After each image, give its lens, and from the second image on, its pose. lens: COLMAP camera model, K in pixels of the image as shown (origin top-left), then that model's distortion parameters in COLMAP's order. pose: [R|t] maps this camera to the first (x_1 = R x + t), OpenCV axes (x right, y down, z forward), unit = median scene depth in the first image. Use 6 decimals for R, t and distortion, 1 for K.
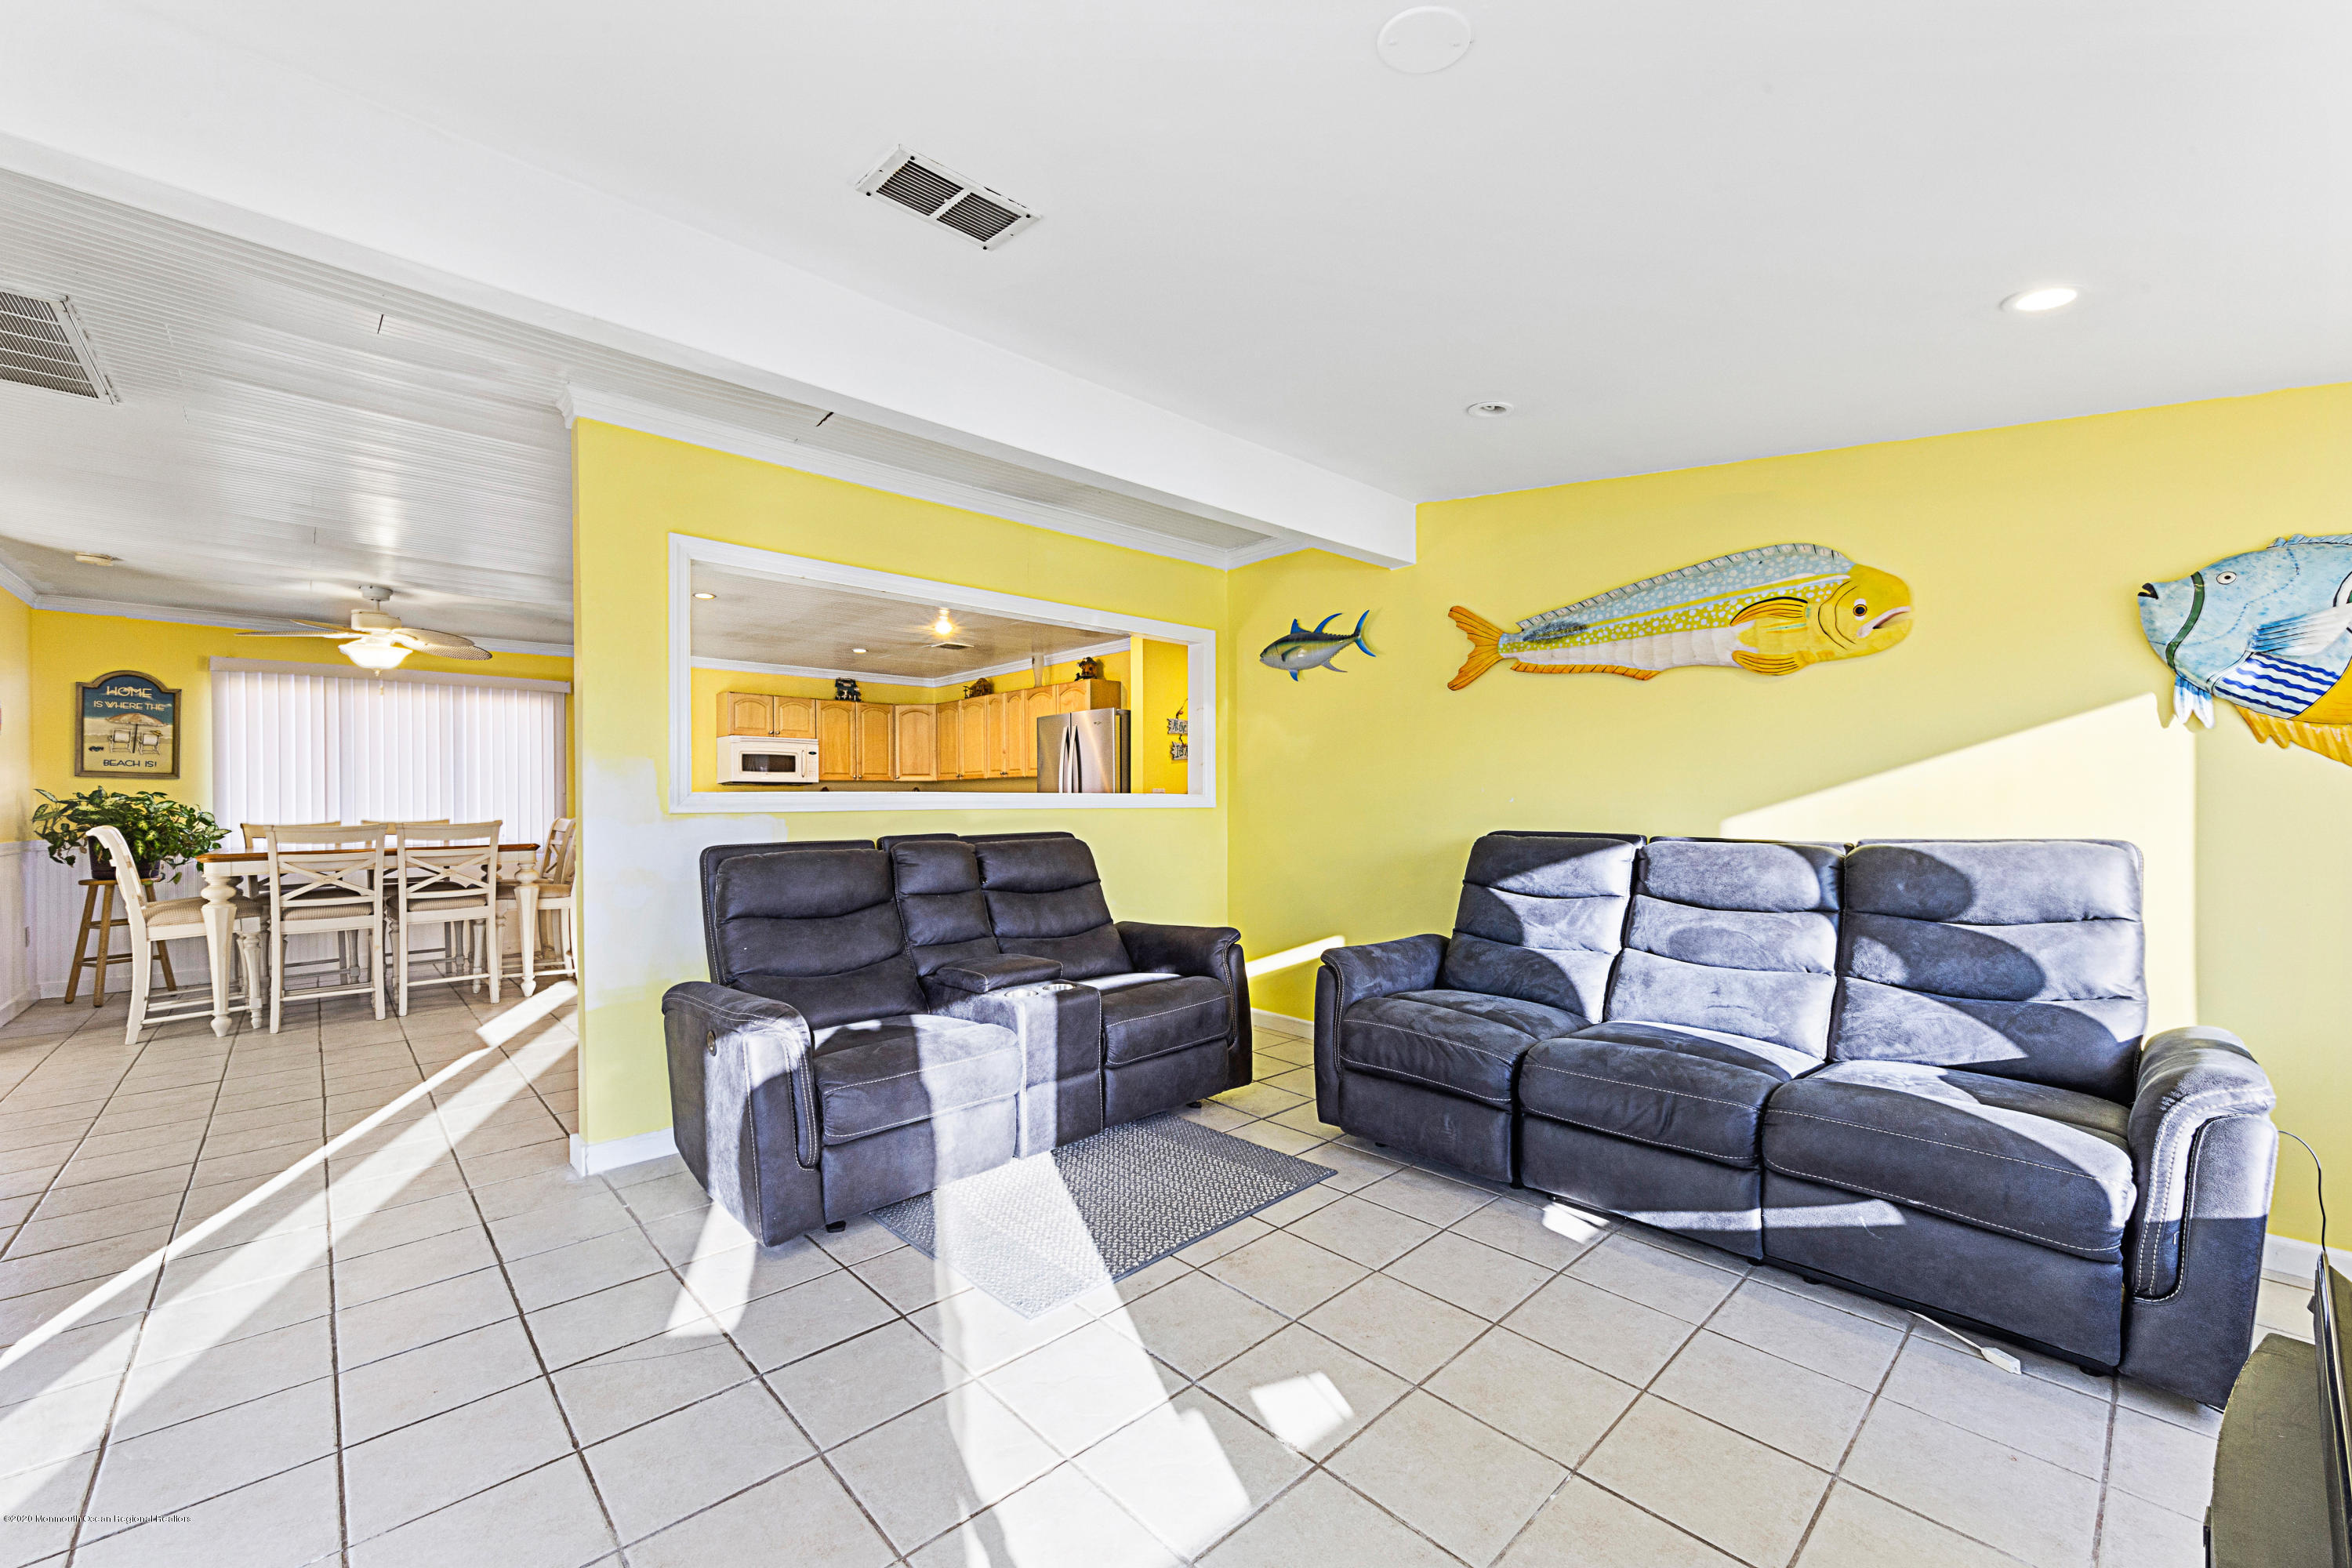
lens RADIAL K [[928.2, 0, 1172.5], [0, 928.2, 809.0], [0, 0, 1]] dist [0.008903, -0.000014]
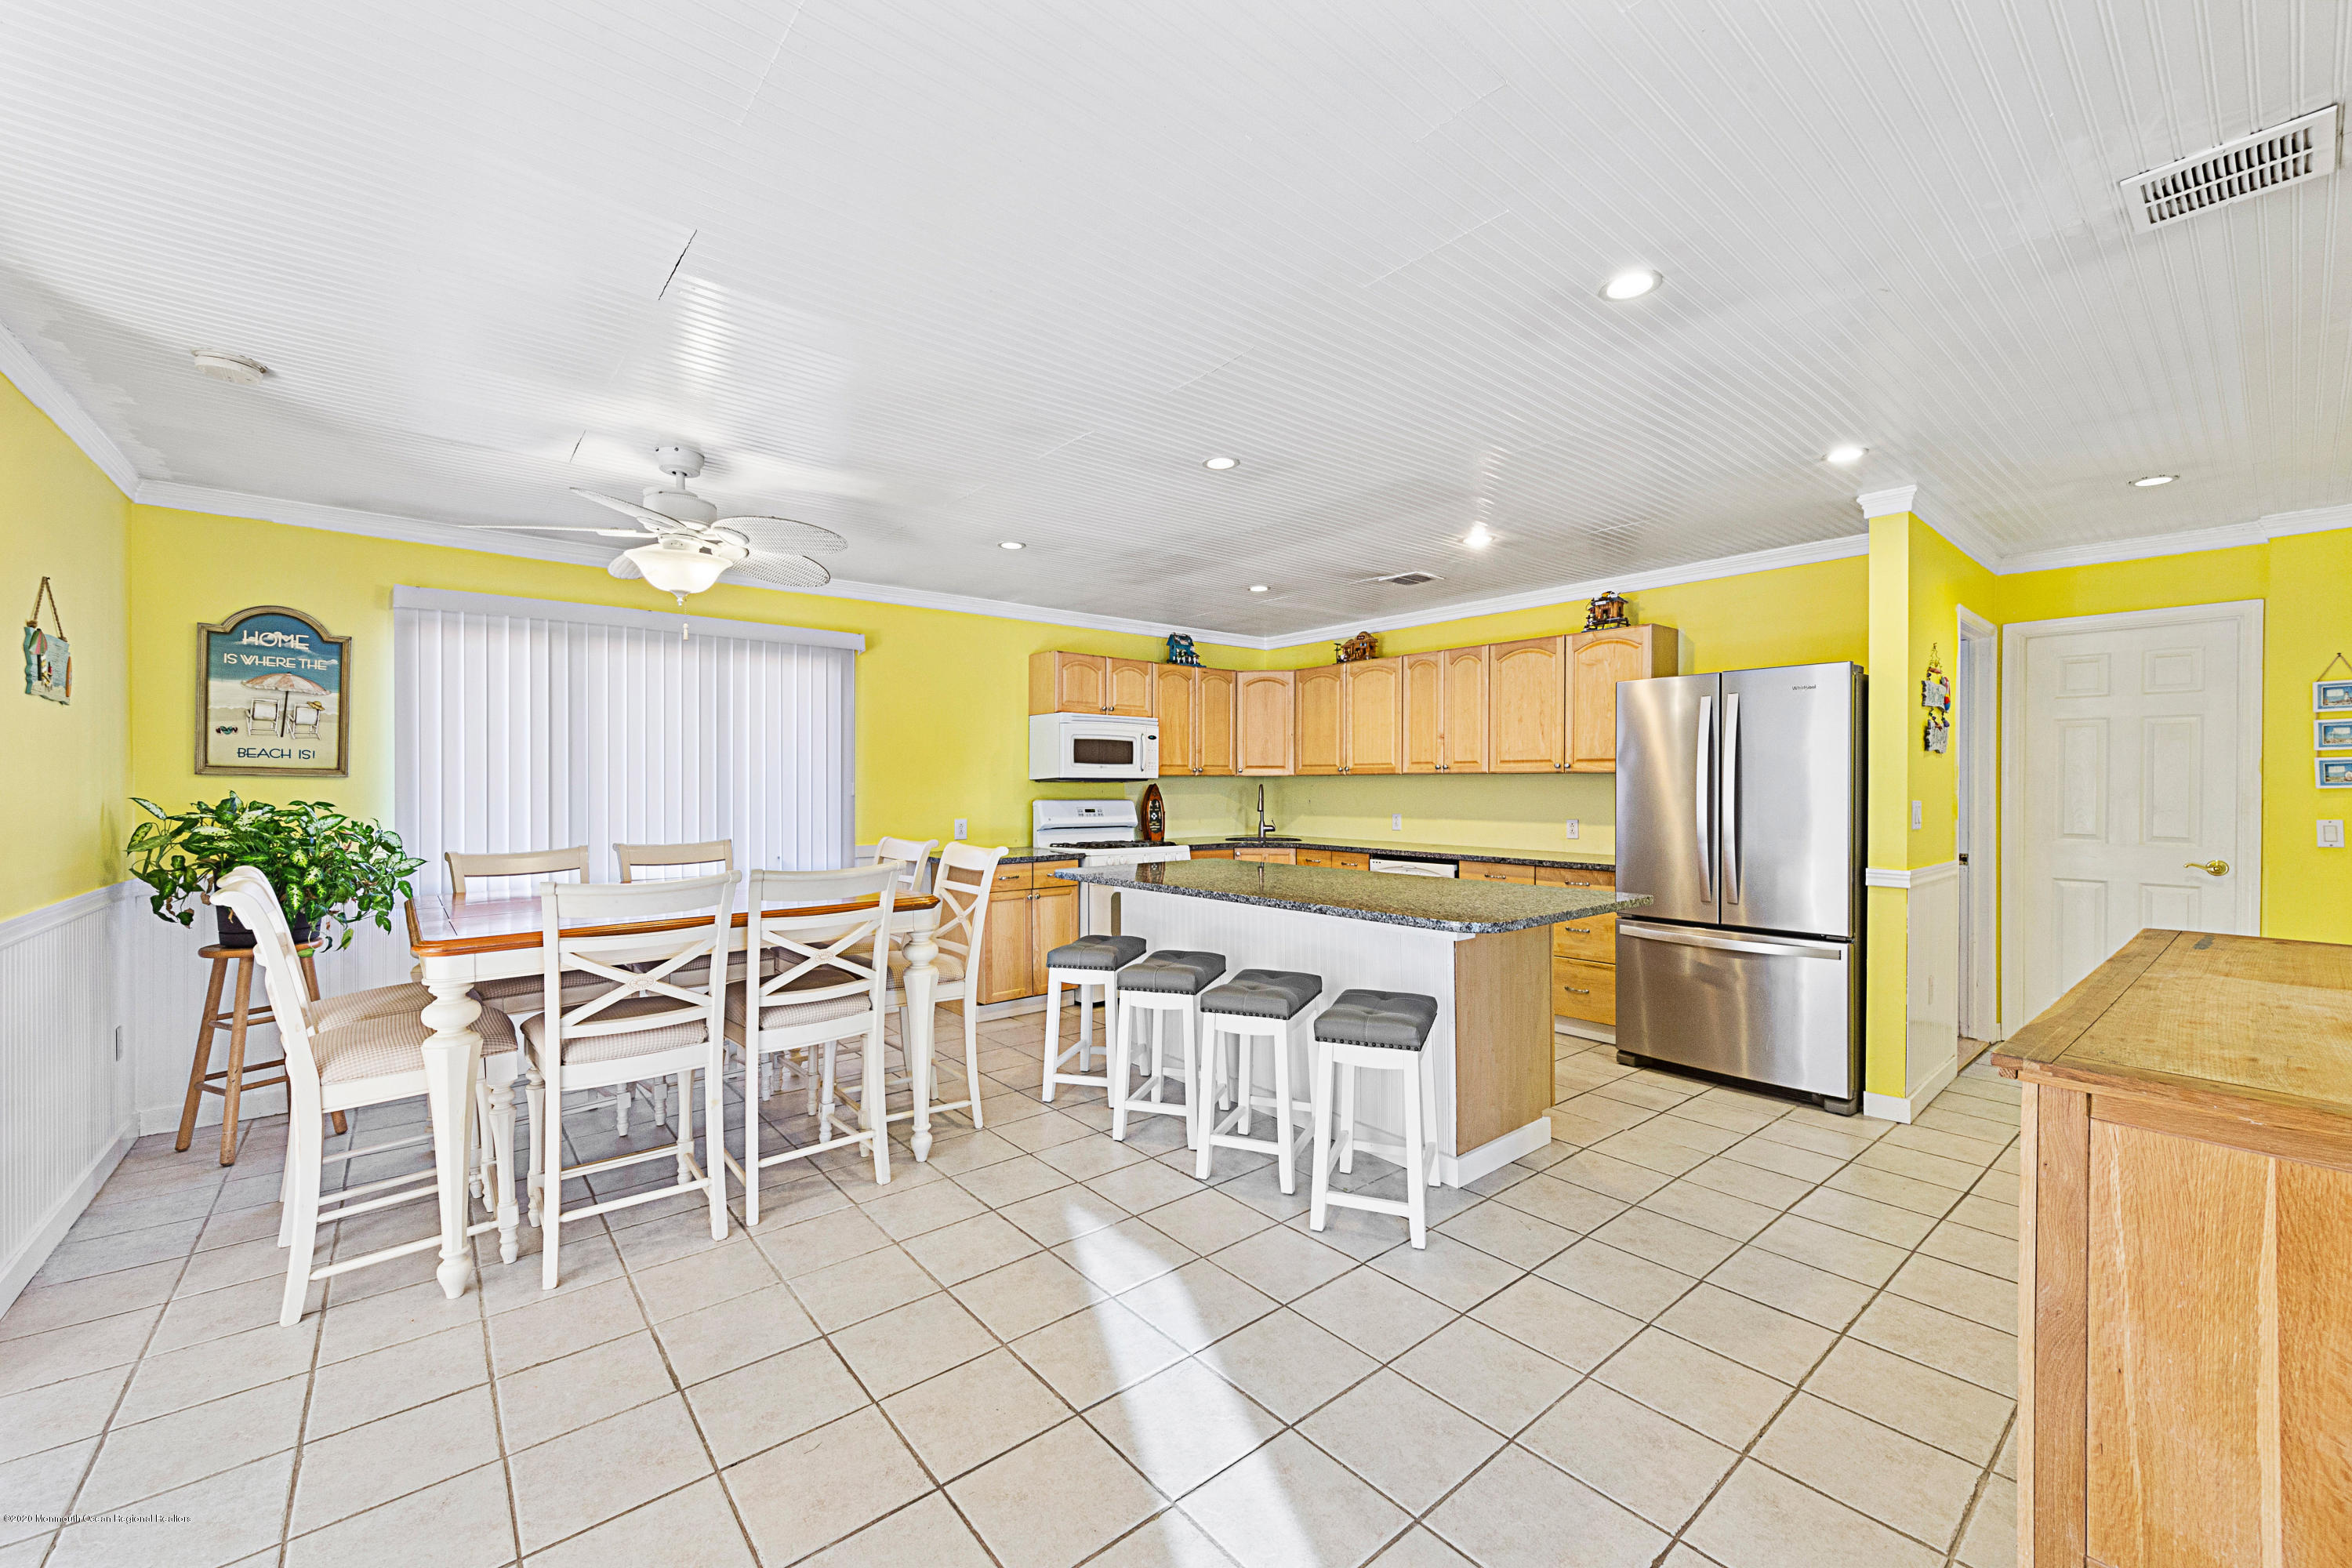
lens RADIAL K [[923.6, 0, 1169.1], [0, 923.6, 789.4], [0, 0, 1]] dist [0.007120, -0.000263]
pose [[0.998357, 0.005363, -0.057052, -0.493667], [-0.005522, 0.999981, -0.002643, -0.027167], [0.057036, 0.002954, 0.998368, 0.425727]]
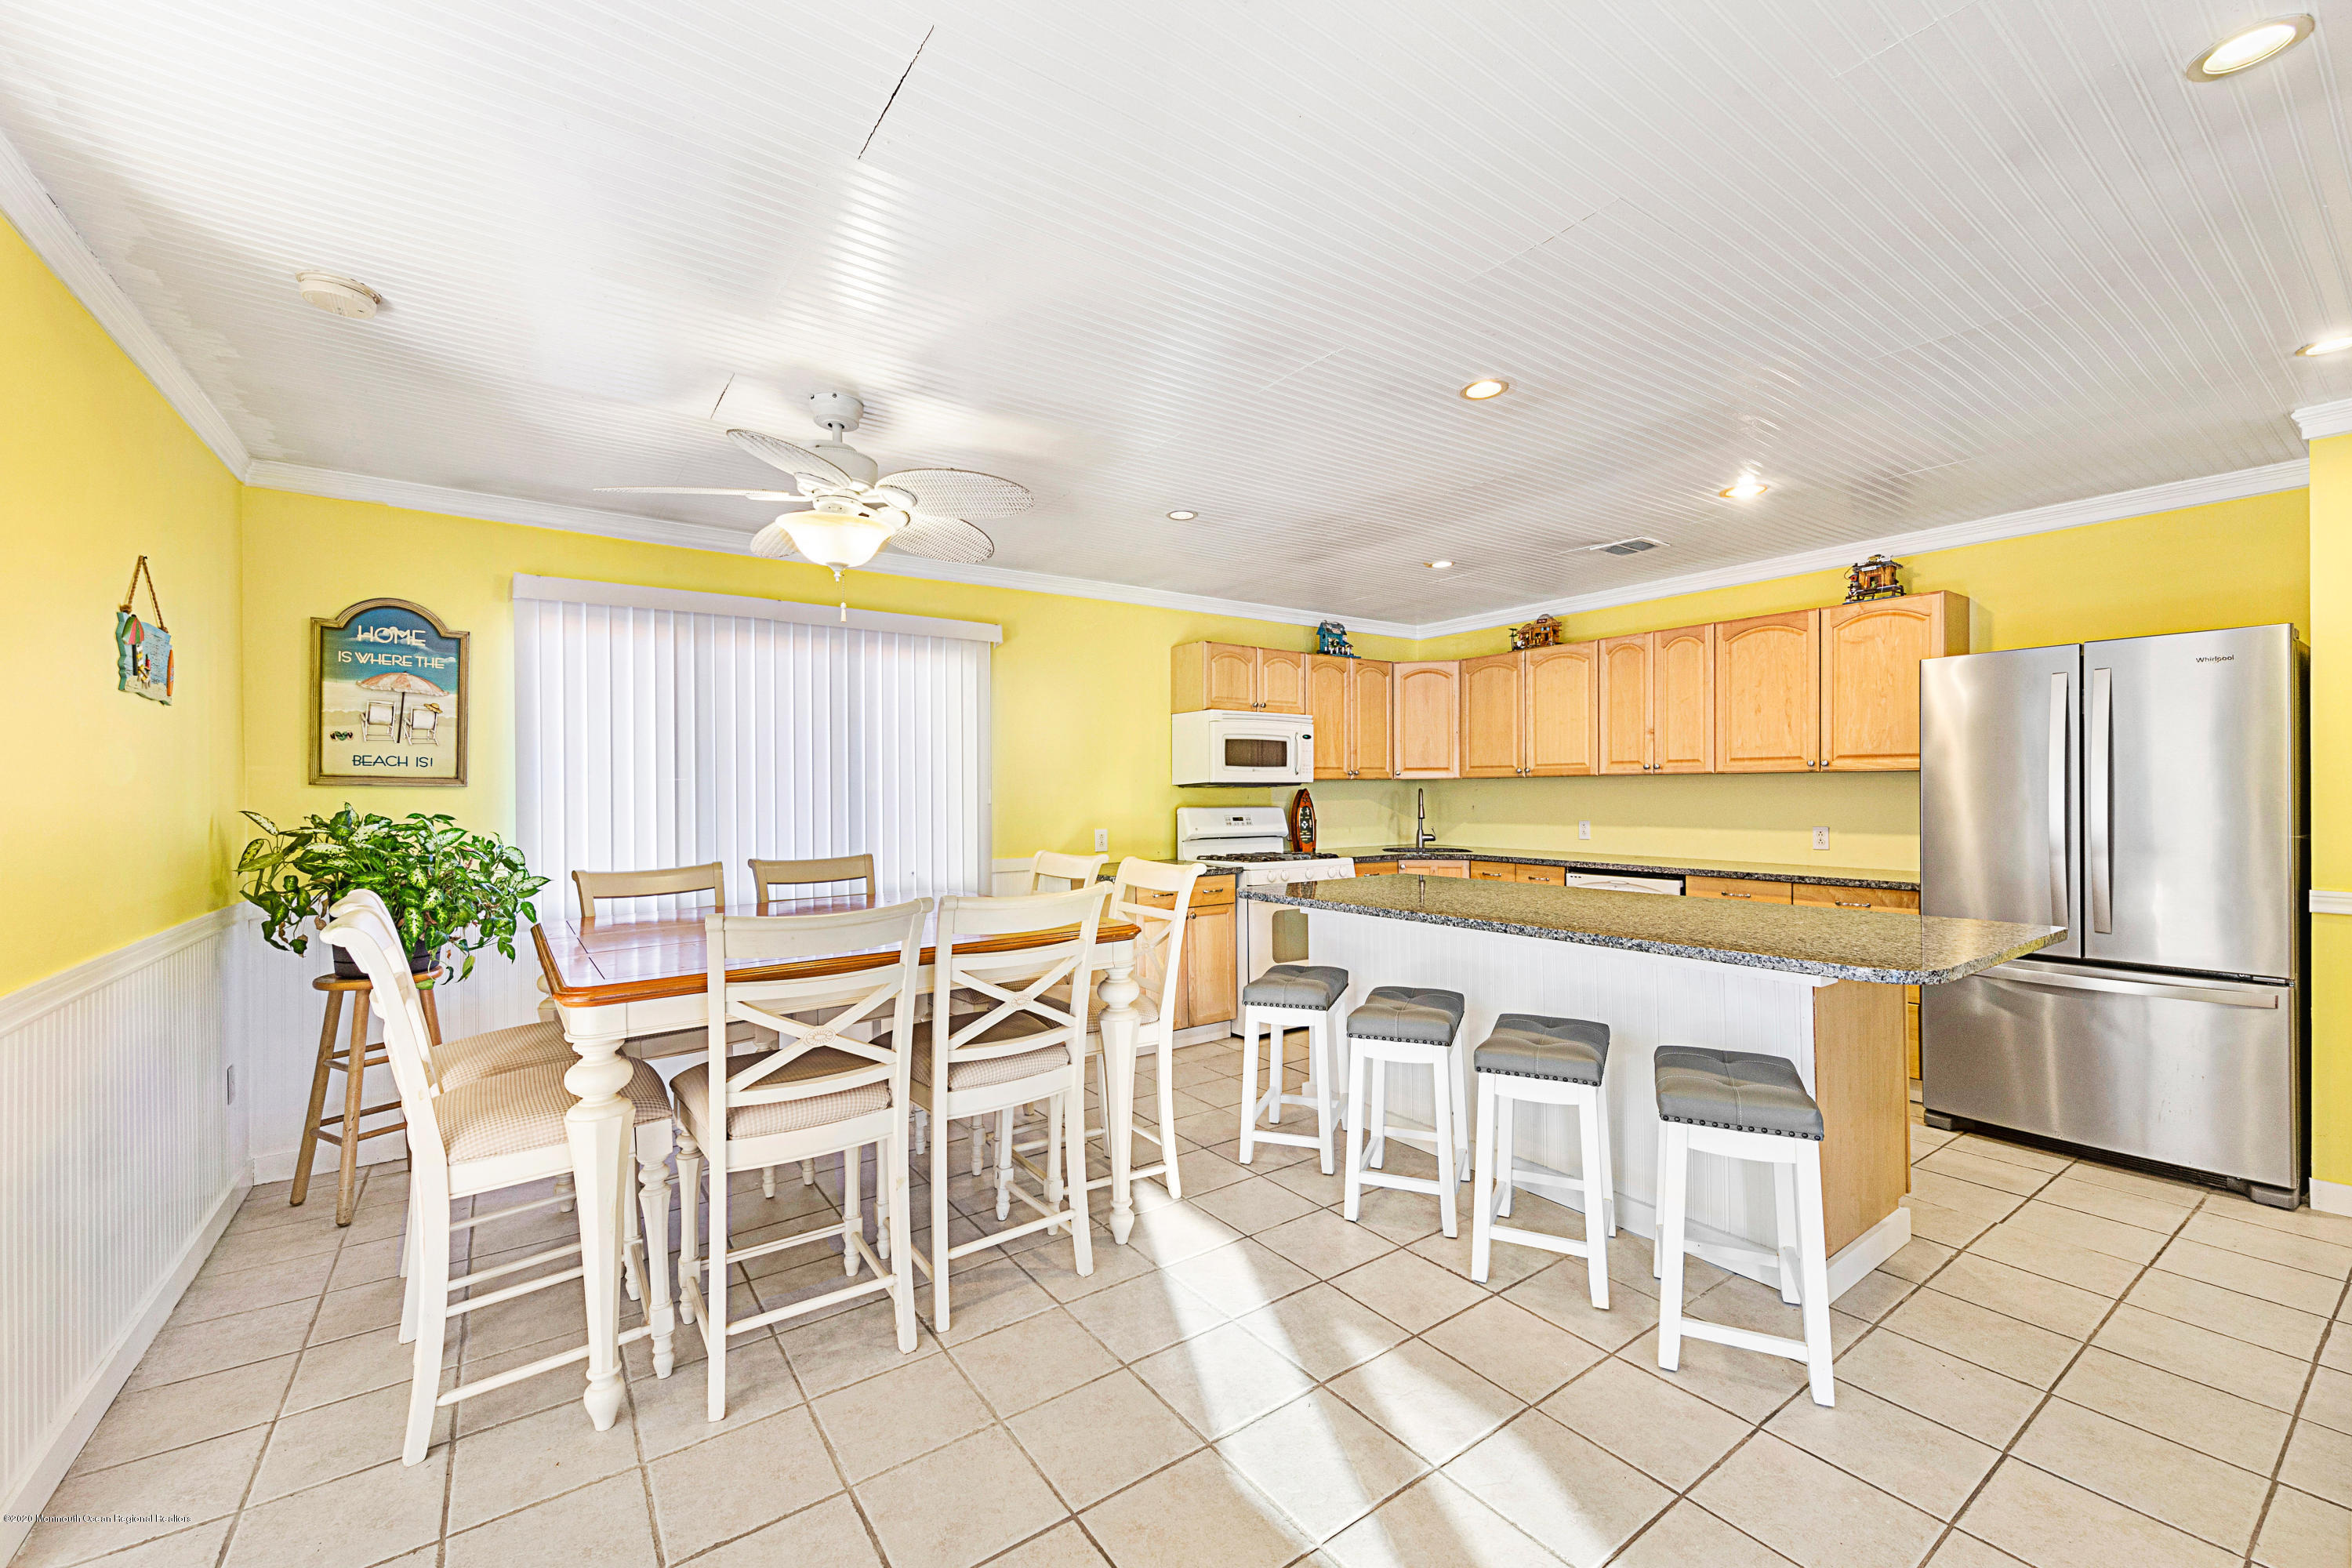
lens RADIAL K [[935.6, 0, 1171.2], [0, 935.6, 795.1], [0, 0, 1]] dist [0.008958, -0.000691]
pose [[0.991609, -0.001318, -0.129263, -0.587831], [0.000908, 0.999994, -0.003232, -0.026705], [0.129266, 0.003088, 0.991605, 0.511269]]
